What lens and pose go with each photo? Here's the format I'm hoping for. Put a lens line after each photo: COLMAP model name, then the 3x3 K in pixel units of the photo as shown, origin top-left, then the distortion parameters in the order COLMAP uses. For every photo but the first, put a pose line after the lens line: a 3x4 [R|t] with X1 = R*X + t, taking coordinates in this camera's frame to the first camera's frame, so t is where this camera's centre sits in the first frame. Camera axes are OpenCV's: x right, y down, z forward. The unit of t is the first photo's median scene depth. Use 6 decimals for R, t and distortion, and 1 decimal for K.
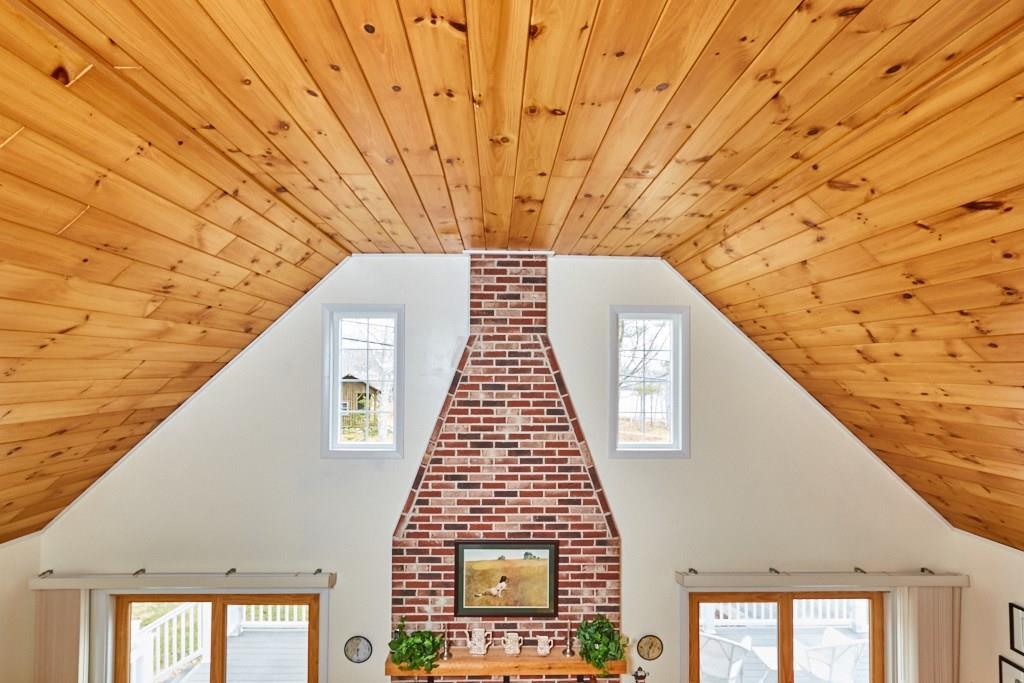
lens RADIAL K [[476.2, 0, 505.4], [0, 476.2, 360.7], [0, 0, 1]] dist [0.004744, -0.001938]
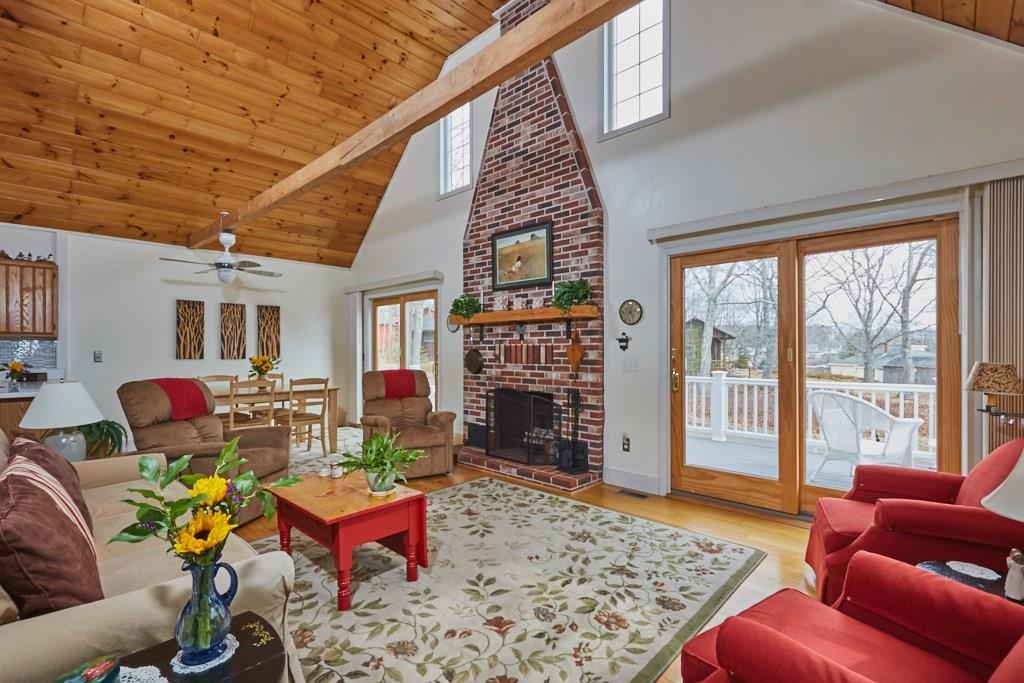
lens RADIAL K [[476.2, 0, 507.8], [0, 476.2, 349.1], [0, 0, 1]] dist [0.004744, -0.001938]
pose [[0.705220, -0.005326, -0.708968, 0.867304], [0.014936, 0.999861, 0.007346, 0.684512], [0.708831, -0.015770, 0.705202, 0.079558]]
